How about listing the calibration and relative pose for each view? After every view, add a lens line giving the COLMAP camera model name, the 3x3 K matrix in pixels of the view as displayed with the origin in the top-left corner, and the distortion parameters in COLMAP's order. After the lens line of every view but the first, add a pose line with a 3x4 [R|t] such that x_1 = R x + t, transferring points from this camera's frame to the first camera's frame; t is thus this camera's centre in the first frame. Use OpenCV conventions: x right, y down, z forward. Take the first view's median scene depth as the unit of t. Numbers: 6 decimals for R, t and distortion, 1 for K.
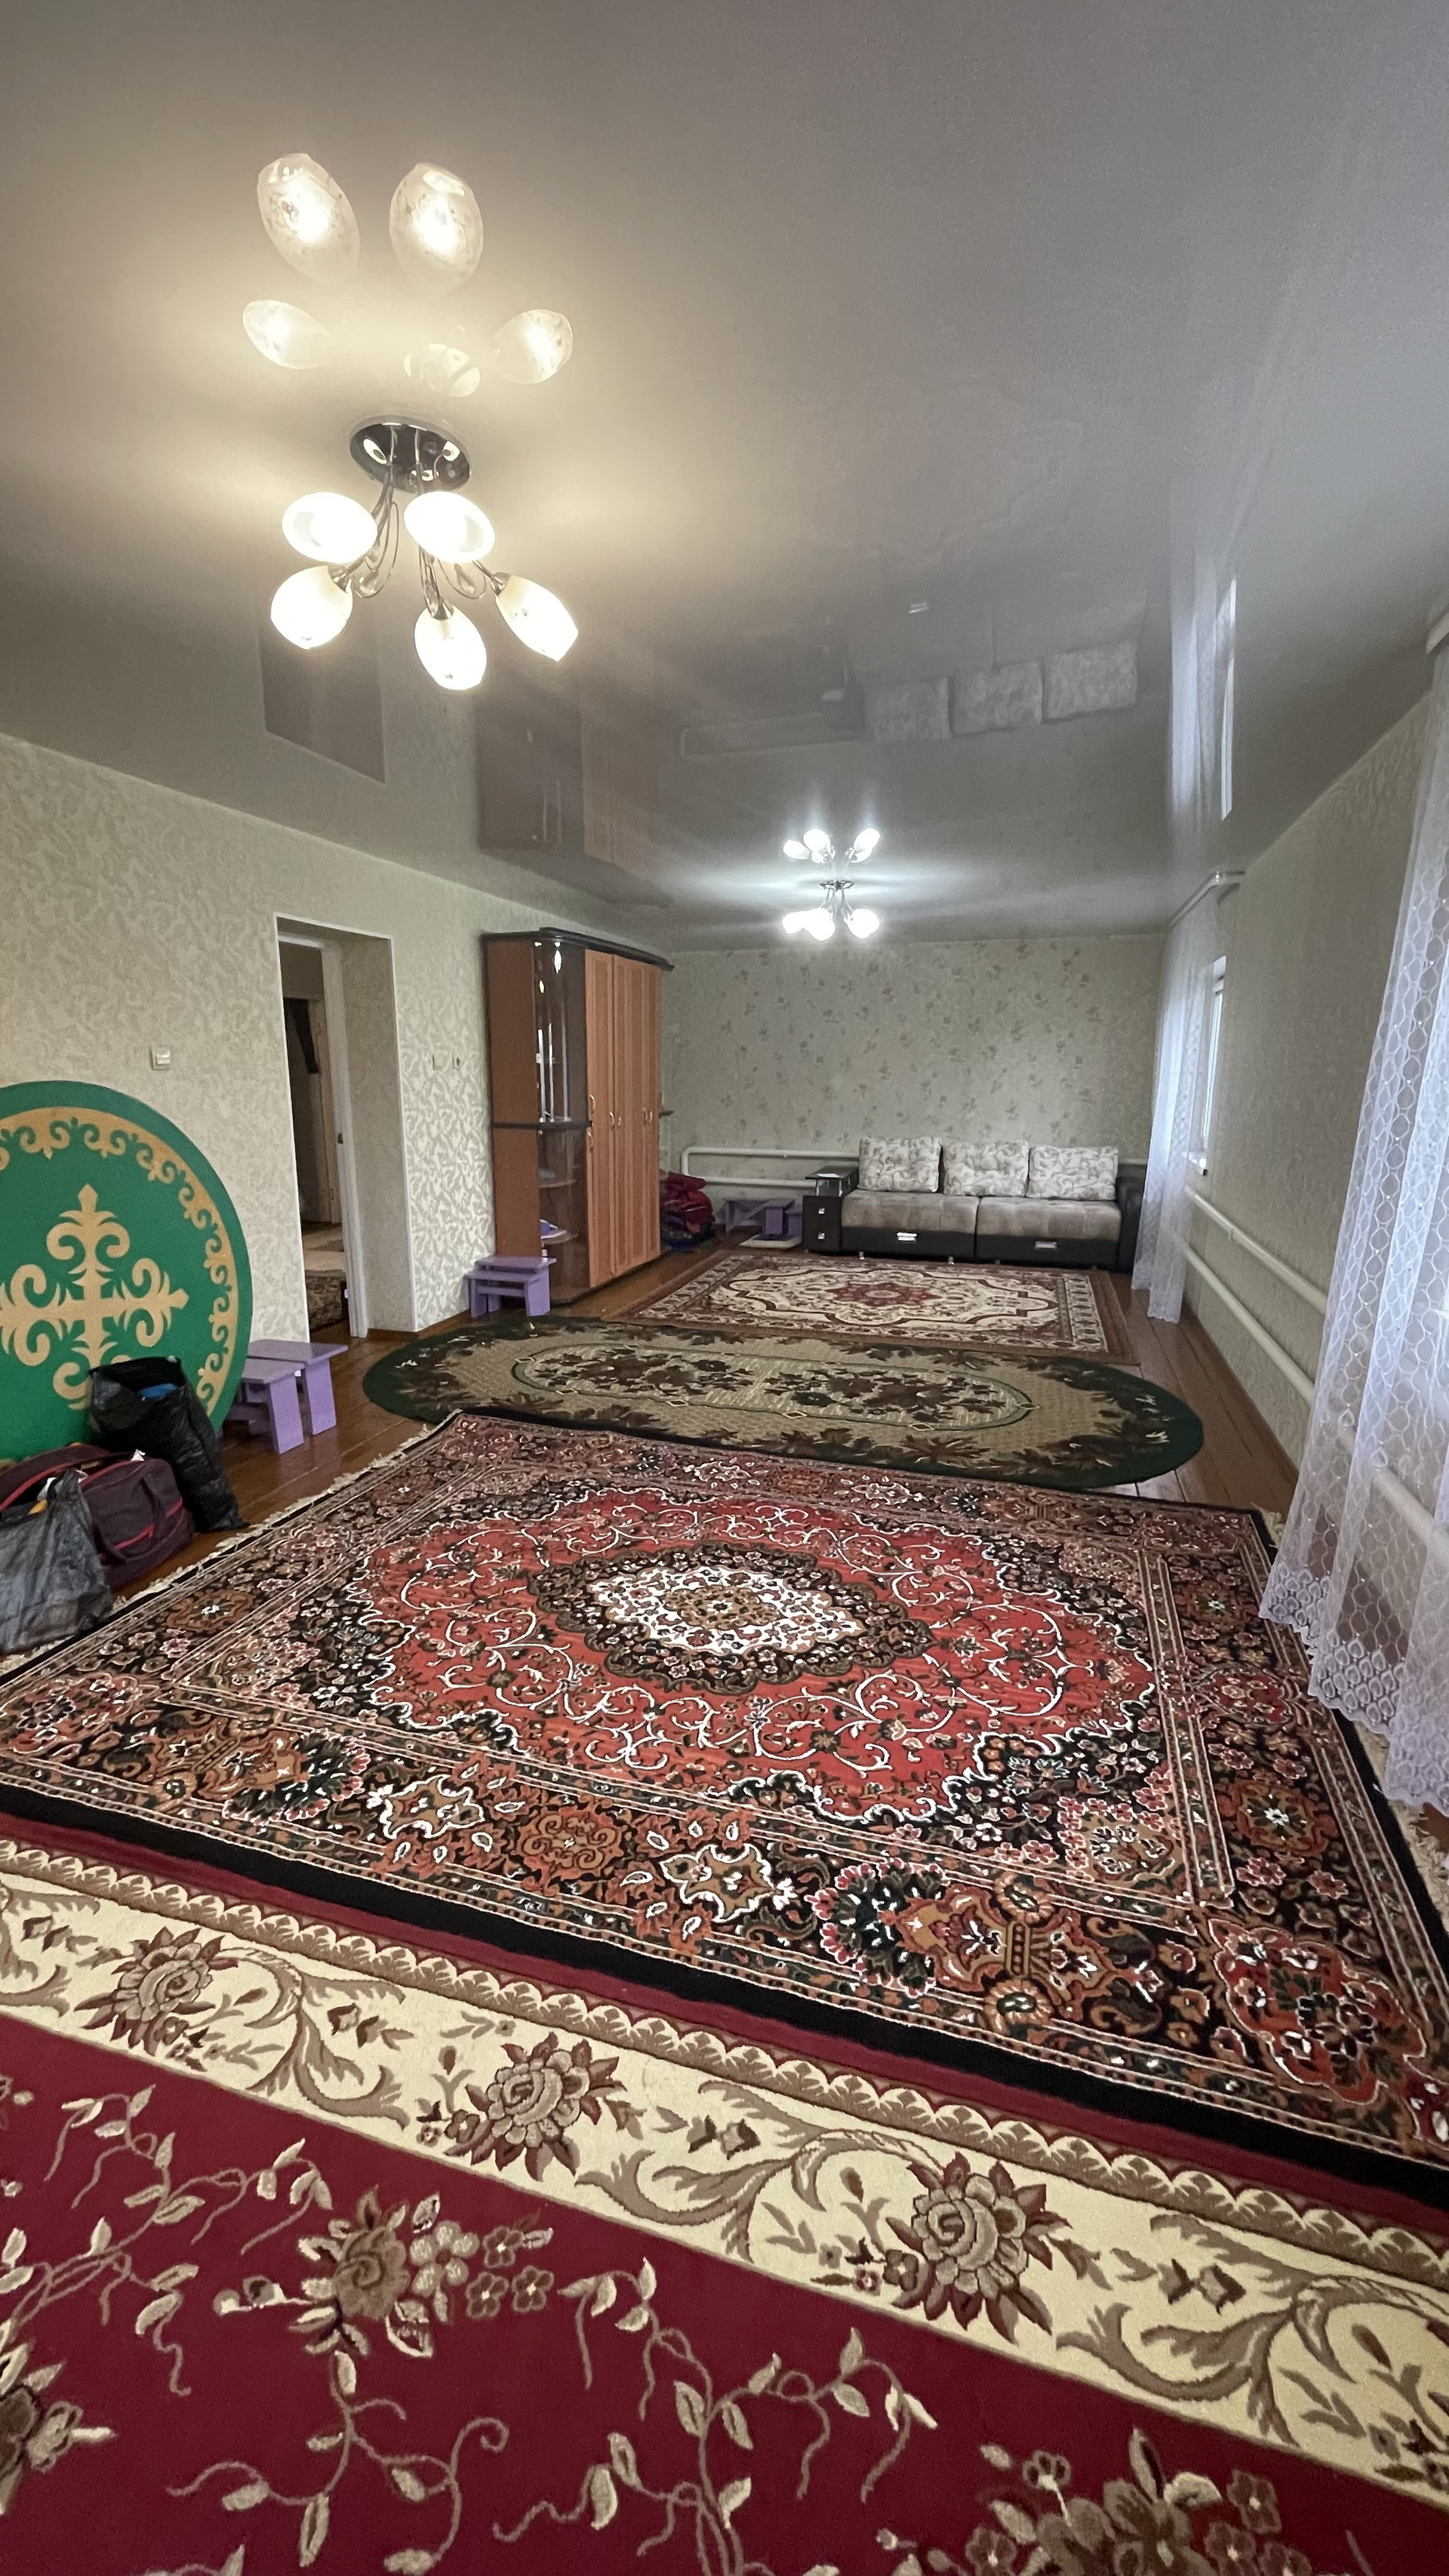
lens RADIAL K [[1036.6, 0, 728.3], [0, 1036.6, 1283.8], [0, 0, 1]] dist [-0.002057, -0.000667]
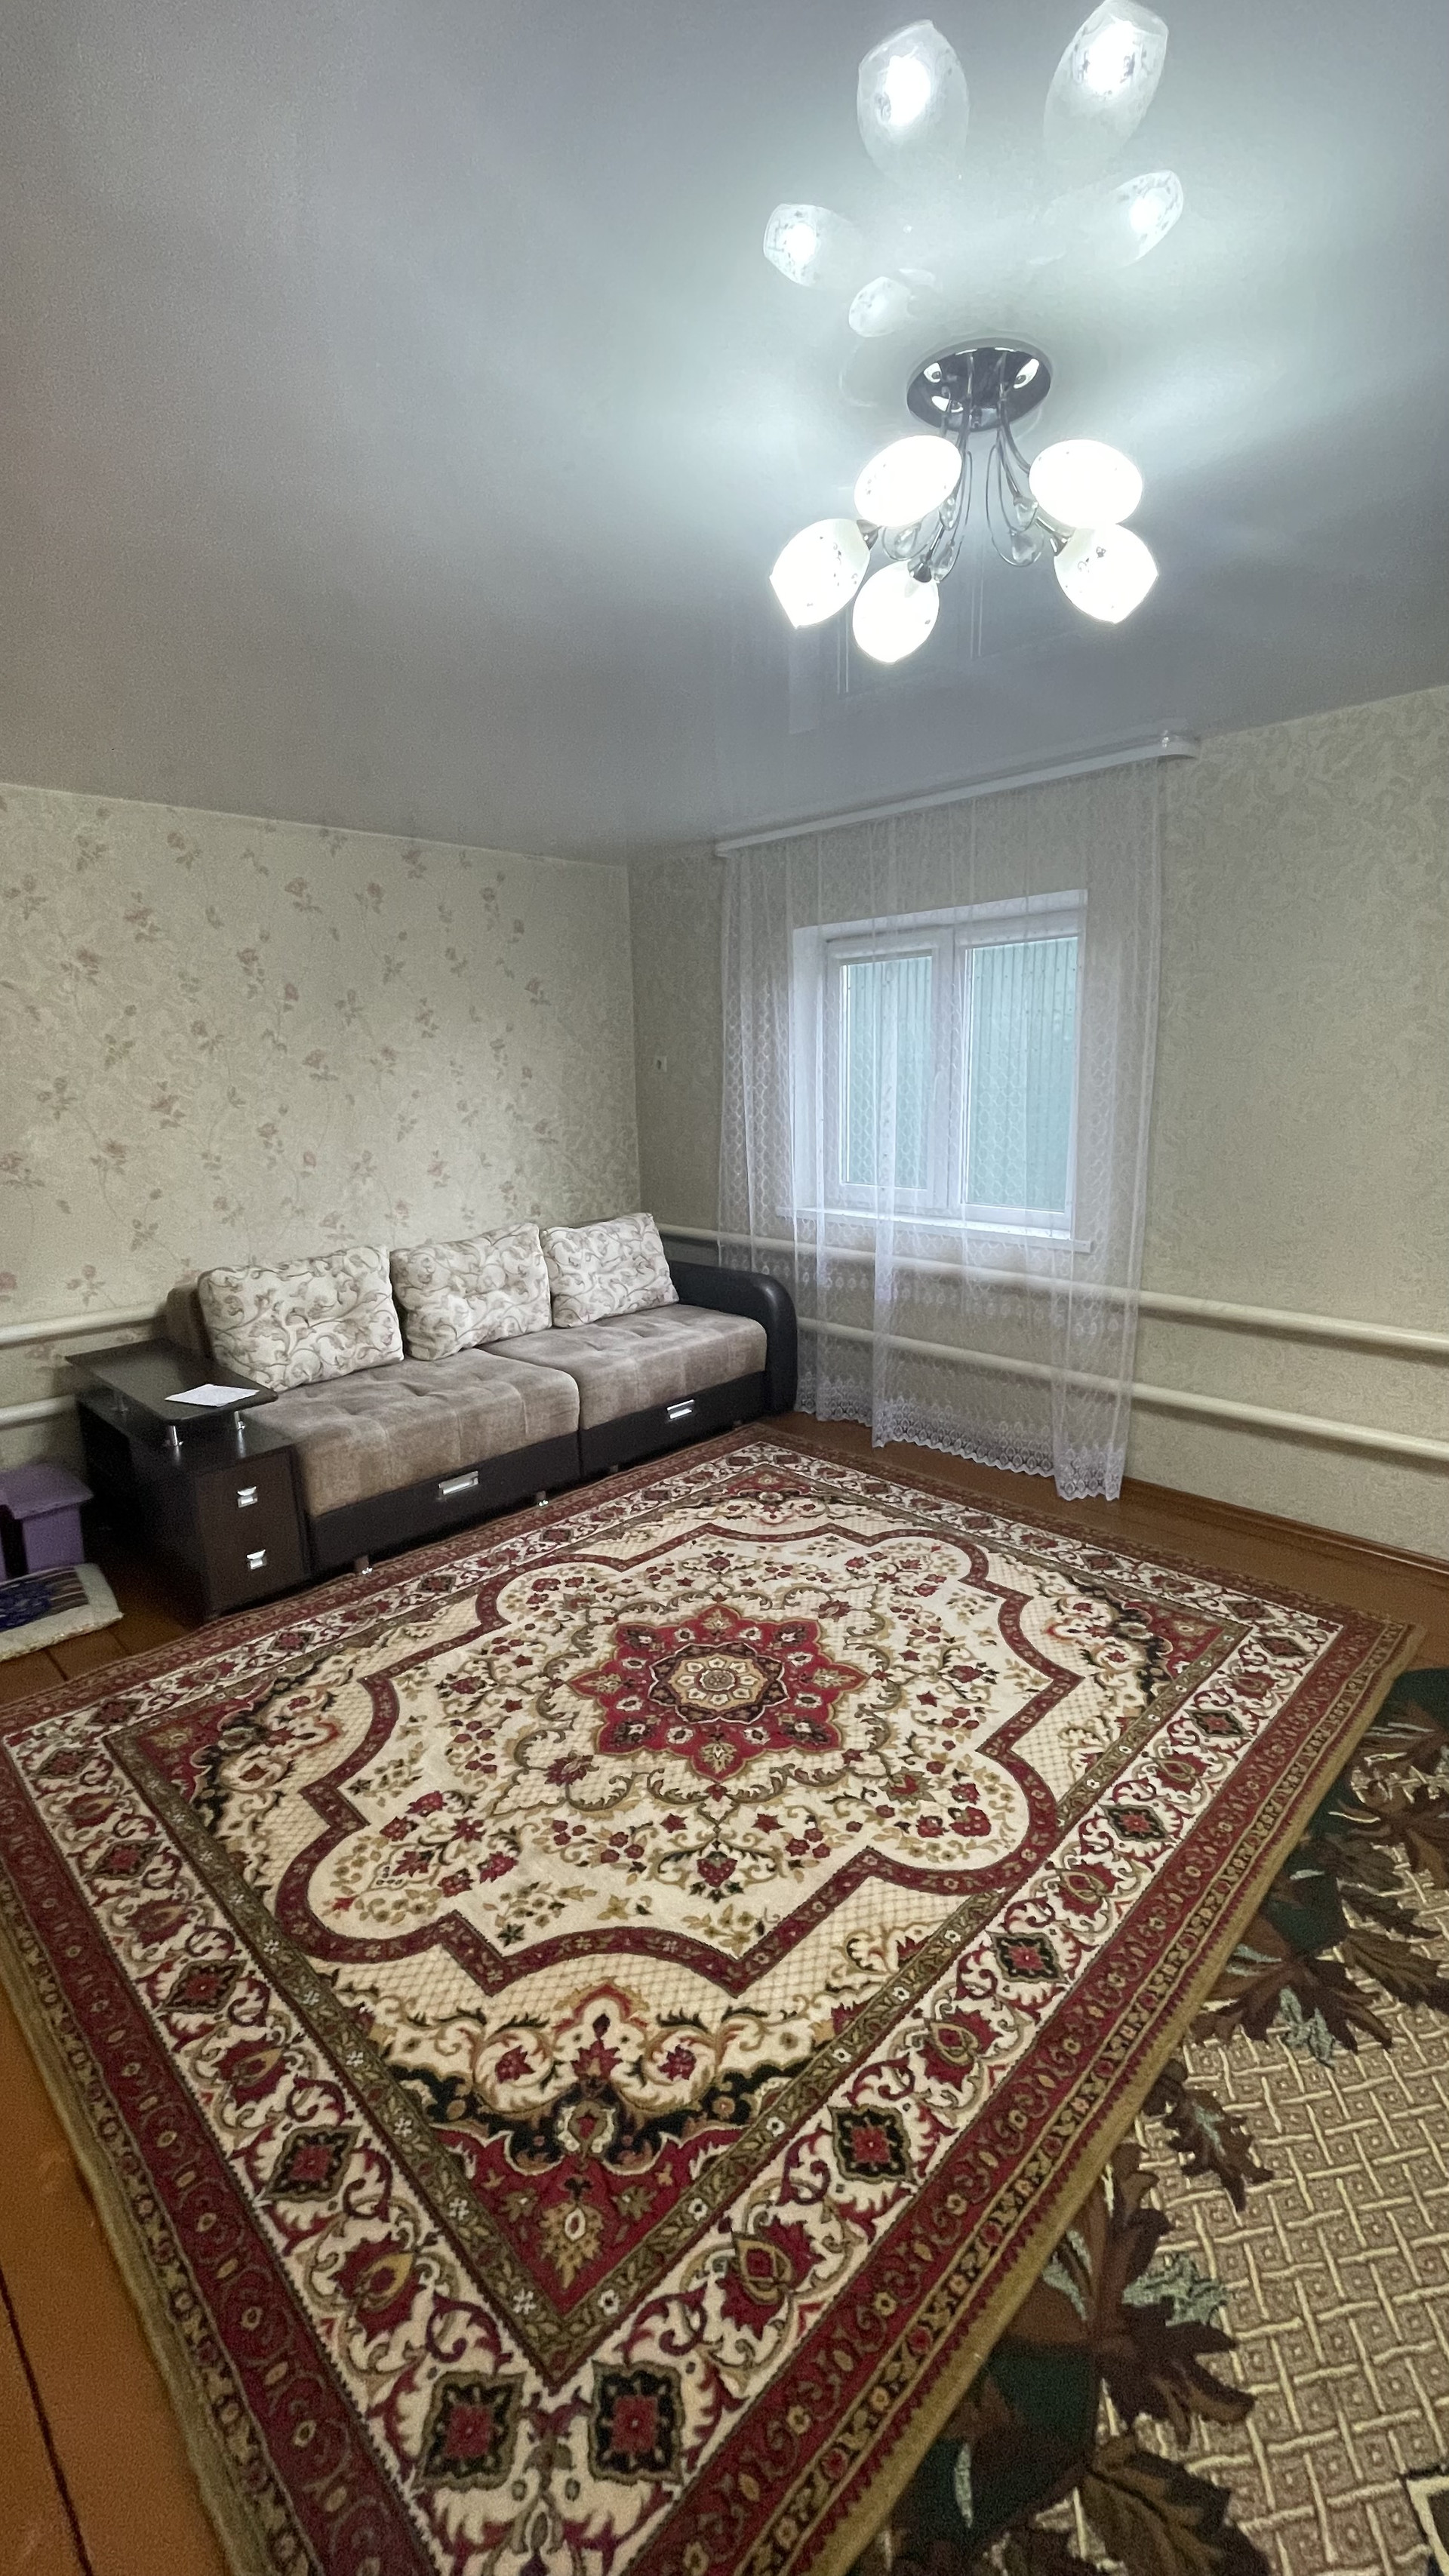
lens RADIAL K [[1036.6, 0, 753.3], [0, 1036.6, 1287.1], [0, 0, 1]] dist [-0.002057, -0.000667]
pose [[0.470926, -0.208808, 0.857104, -0.193255], [0.203958, 0.971031, 0.124500, -0.233521], [-0.858271, 0.116183, 0.499872, 0.997258]]
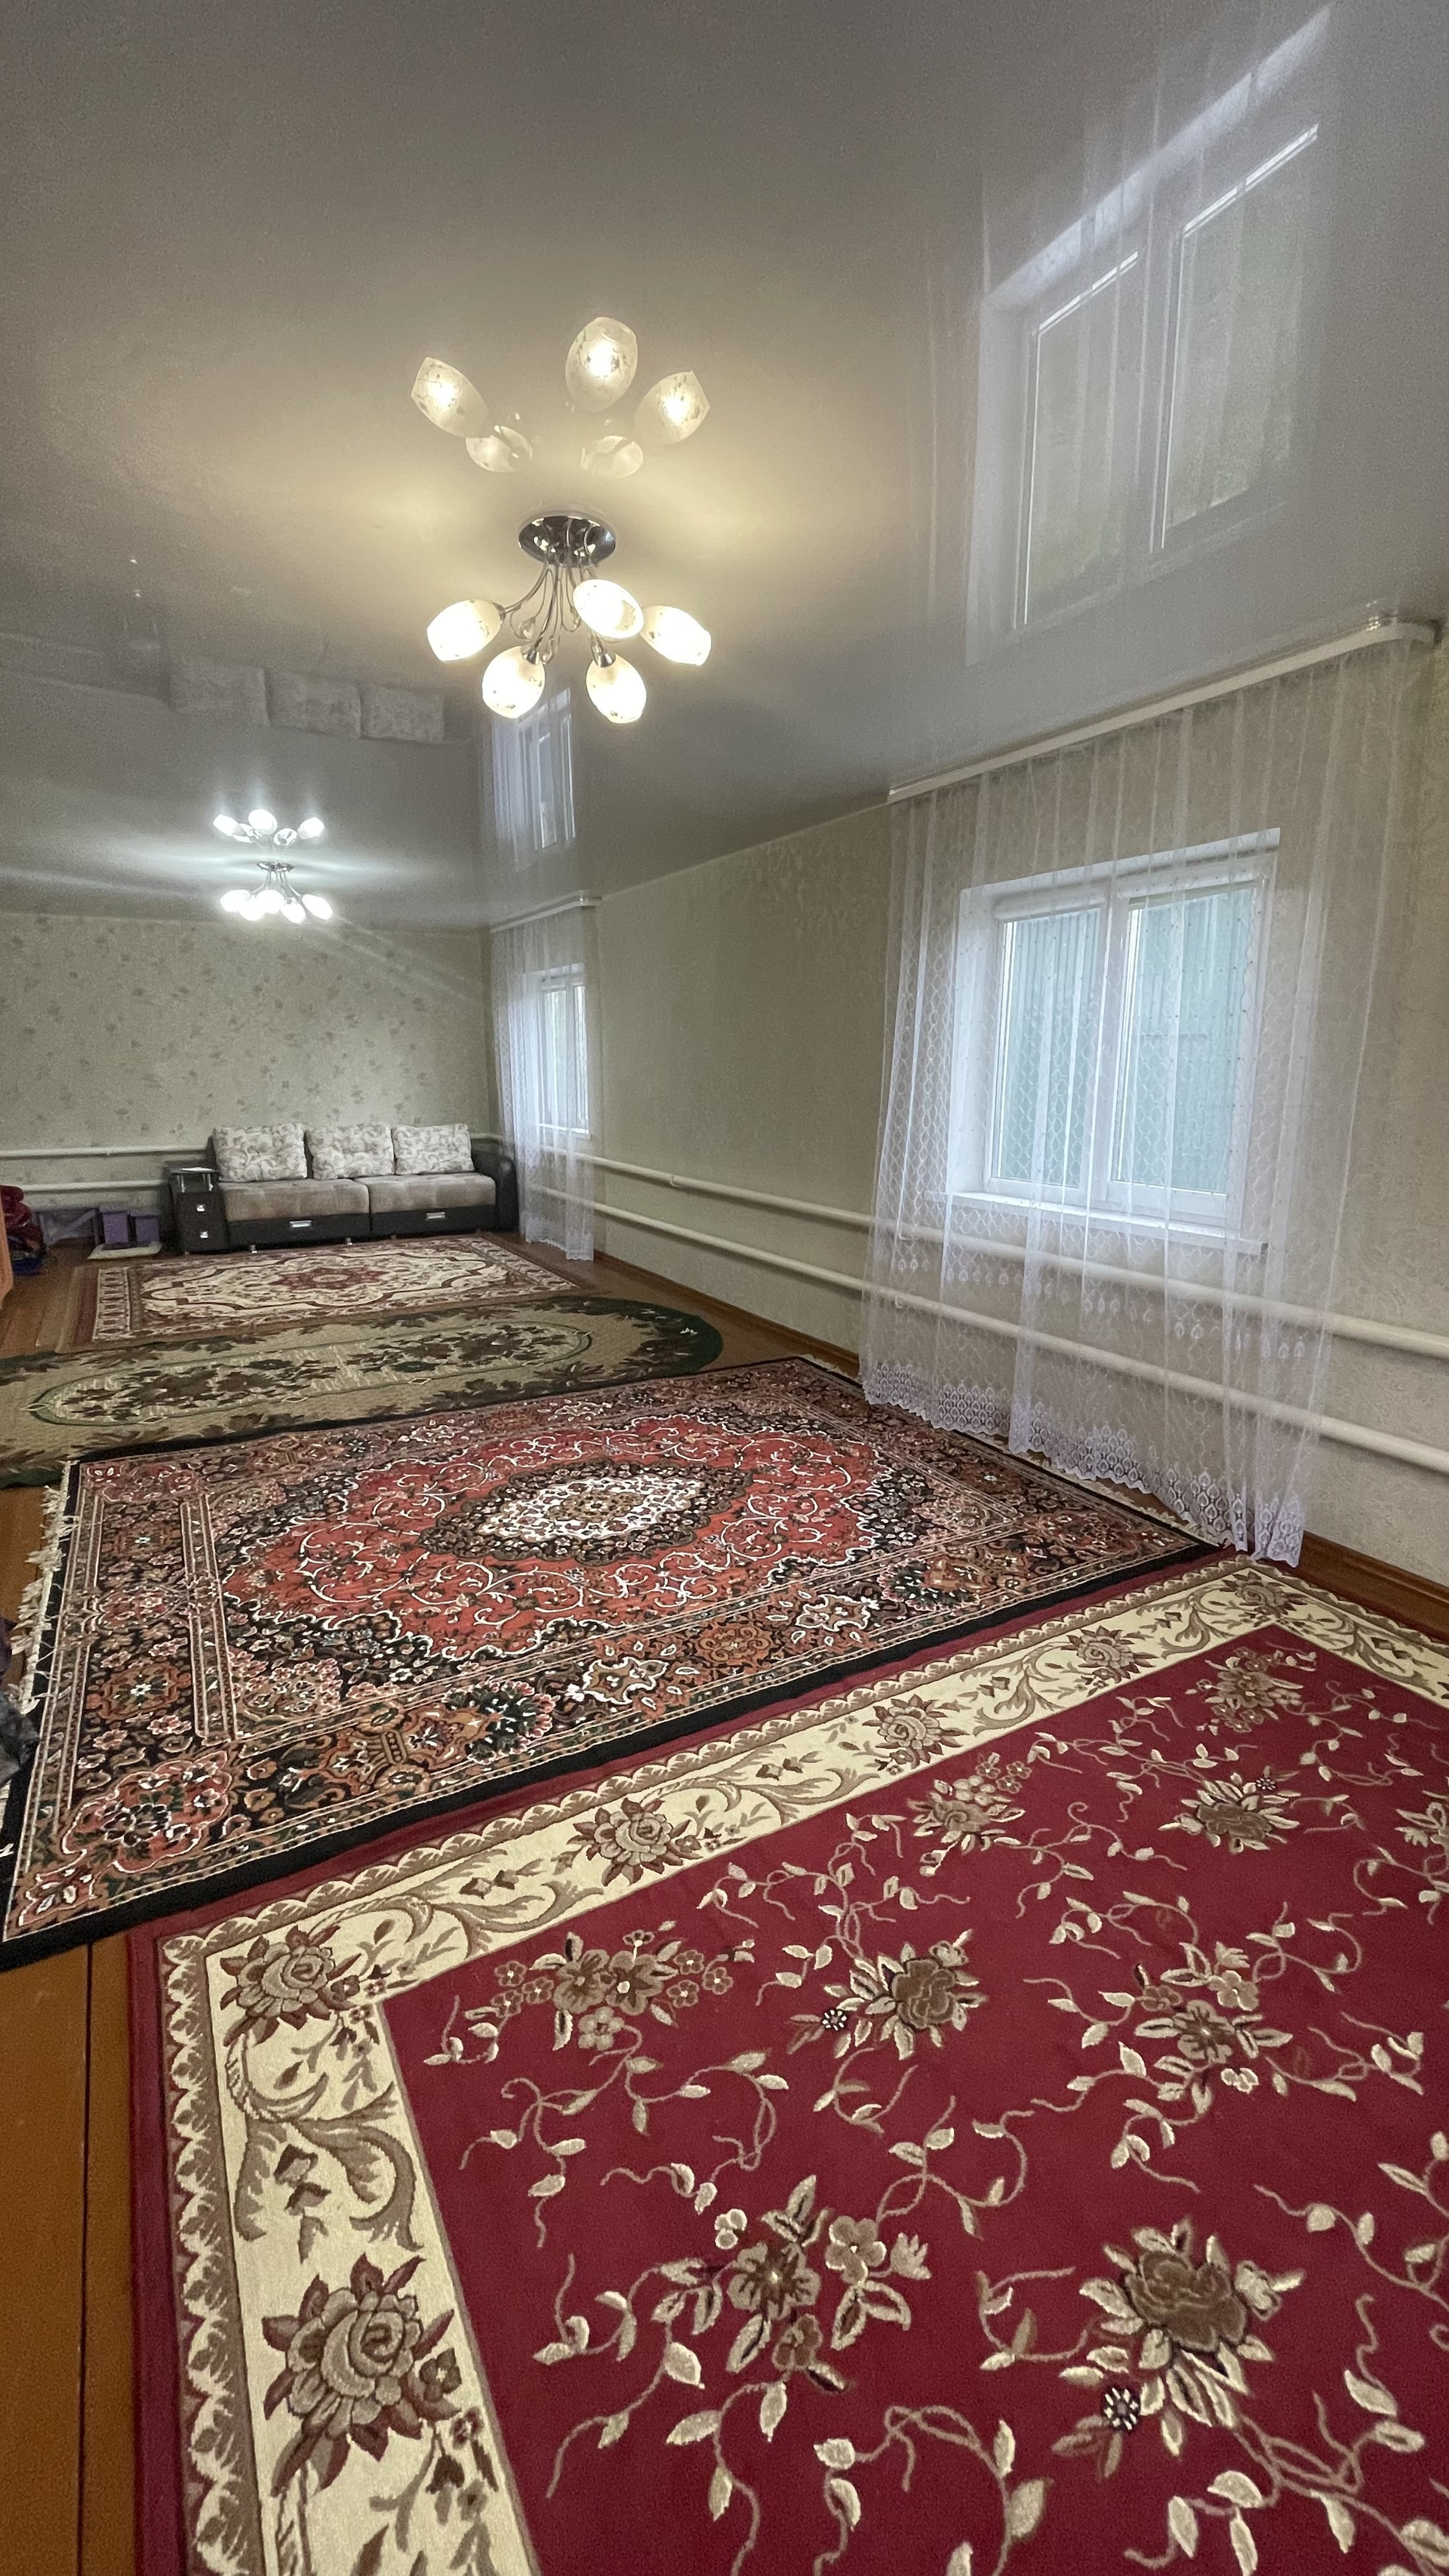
lens RADIAL K [[1036.6, 0, 726.3], [0, 1036.6, 1280.0], [0, 0, 1]] dist [-0.002057, -0.000667]
pose [[0.693006, -0.154833, 0.704108, -0.380300], [0.148330, 0.986392, 0.070917, -0.003315], [-0.705507, 0.055295, 0.706542, 0.021846]]
